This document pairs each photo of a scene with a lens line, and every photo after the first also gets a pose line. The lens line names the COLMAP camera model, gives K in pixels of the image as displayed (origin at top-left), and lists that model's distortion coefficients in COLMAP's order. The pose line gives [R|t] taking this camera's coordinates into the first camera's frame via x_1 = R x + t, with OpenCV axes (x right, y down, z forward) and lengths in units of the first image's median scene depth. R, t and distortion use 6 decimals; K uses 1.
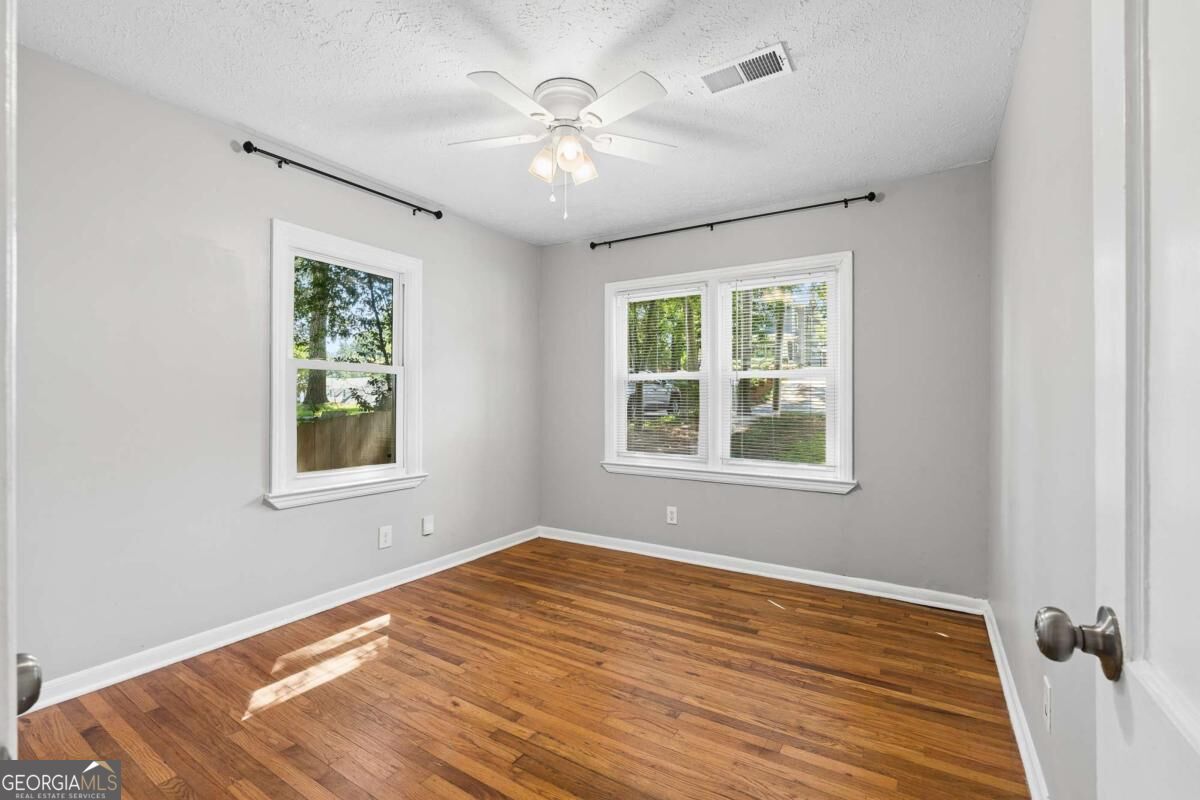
lens RADIAL K [[527.1, 0, 597.4], [0, 527.1, 396.7], [0, 0, 1]] dist [-0.001629, 0.000037]
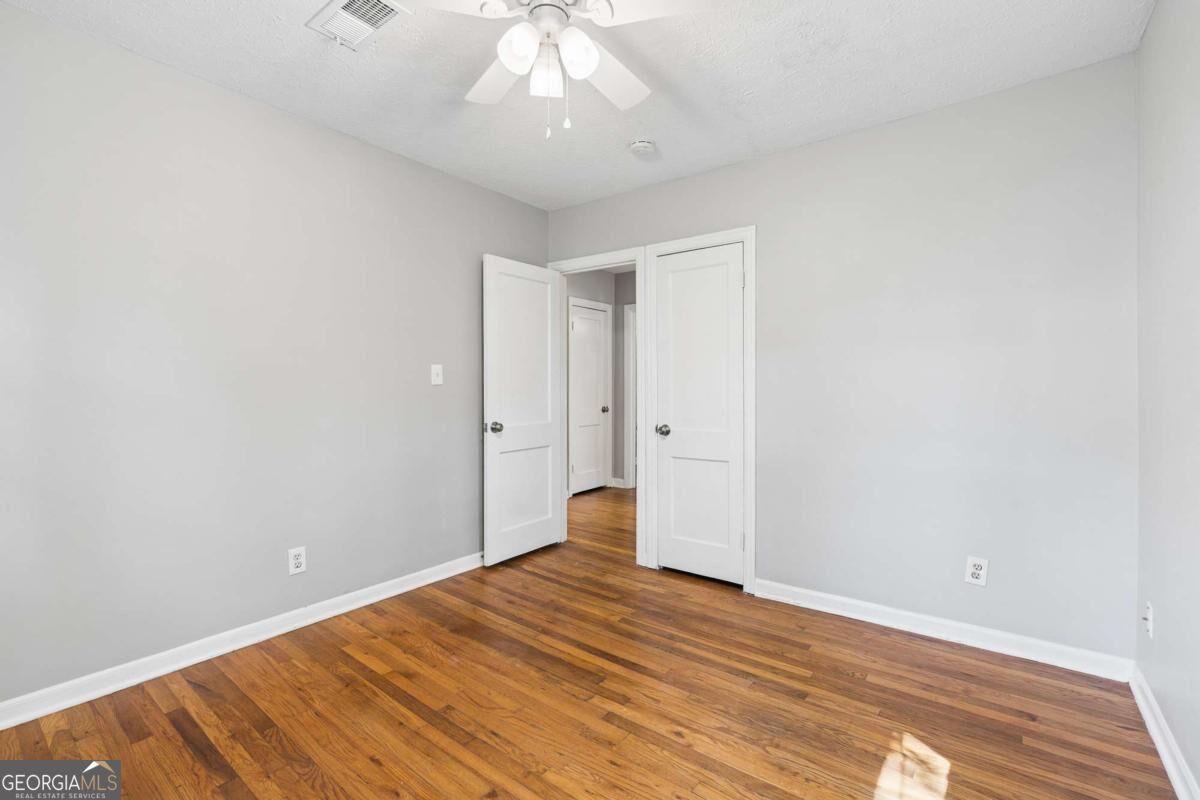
lens RADIAL K [[527.1, 0, 597.4], [0, 527.1, 396.7], [0, 0, 1]] dist [-0.001629, 0.000037]
pose [[-0.996049, -0.002154, 0.088784, -0.216230], [-0.001805, 0.999990, 0.004013, 0.020705], [-0.088792, 0.003837, -0.996043, 1.939433]]
